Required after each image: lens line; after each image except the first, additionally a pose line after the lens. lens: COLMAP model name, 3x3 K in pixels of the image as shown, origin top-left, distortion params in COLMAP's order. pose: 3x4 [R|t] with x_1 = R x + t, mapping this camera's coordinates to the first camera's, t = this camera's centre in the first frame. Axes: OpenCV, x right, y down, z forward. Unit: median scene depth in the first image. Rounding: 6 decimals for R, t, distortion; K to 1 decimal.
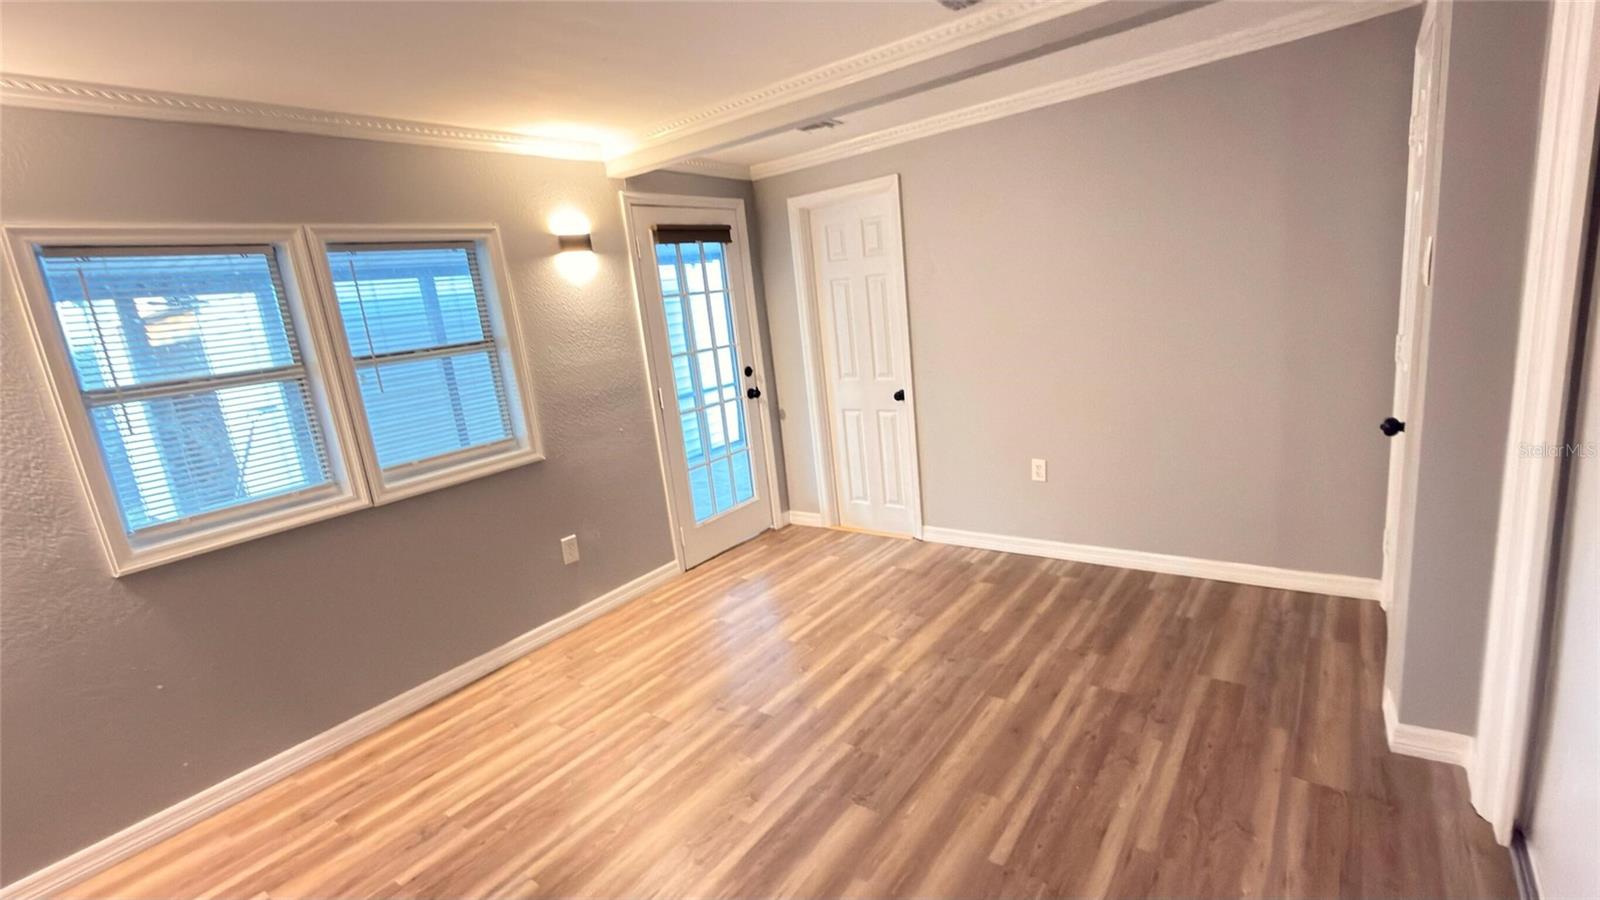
lens RADIAL K [[714.1, 0, 799.4], [0, 714.1, 454.5], [0, 0, 1]] dist [-0.002368, -0.000608]
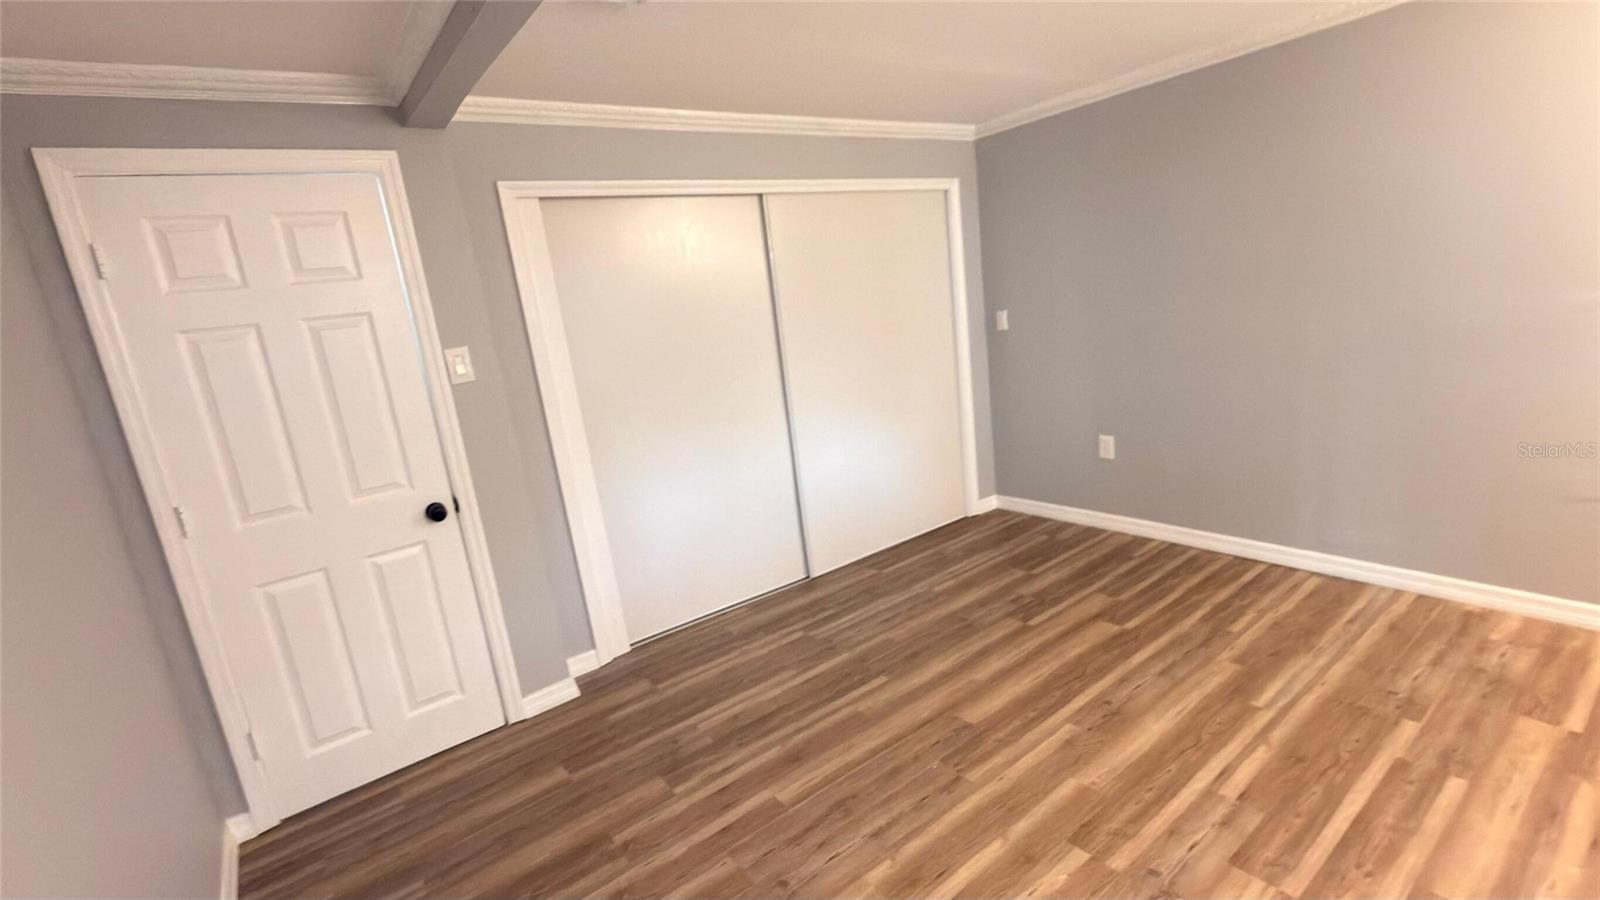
lens RADIAL K [[714.1, 0, 800.0], [0, 714.1, 454.9], [0, 0, 1]] dist [-0.002368, -0.000608]
pose [[-0.936450, 0.155648, 0.314379, -0.080435], [0.273910, 0.884326, 0.378076, -0.359597], [-0.219167, 0.440161, -0.870761, 1.665422]]
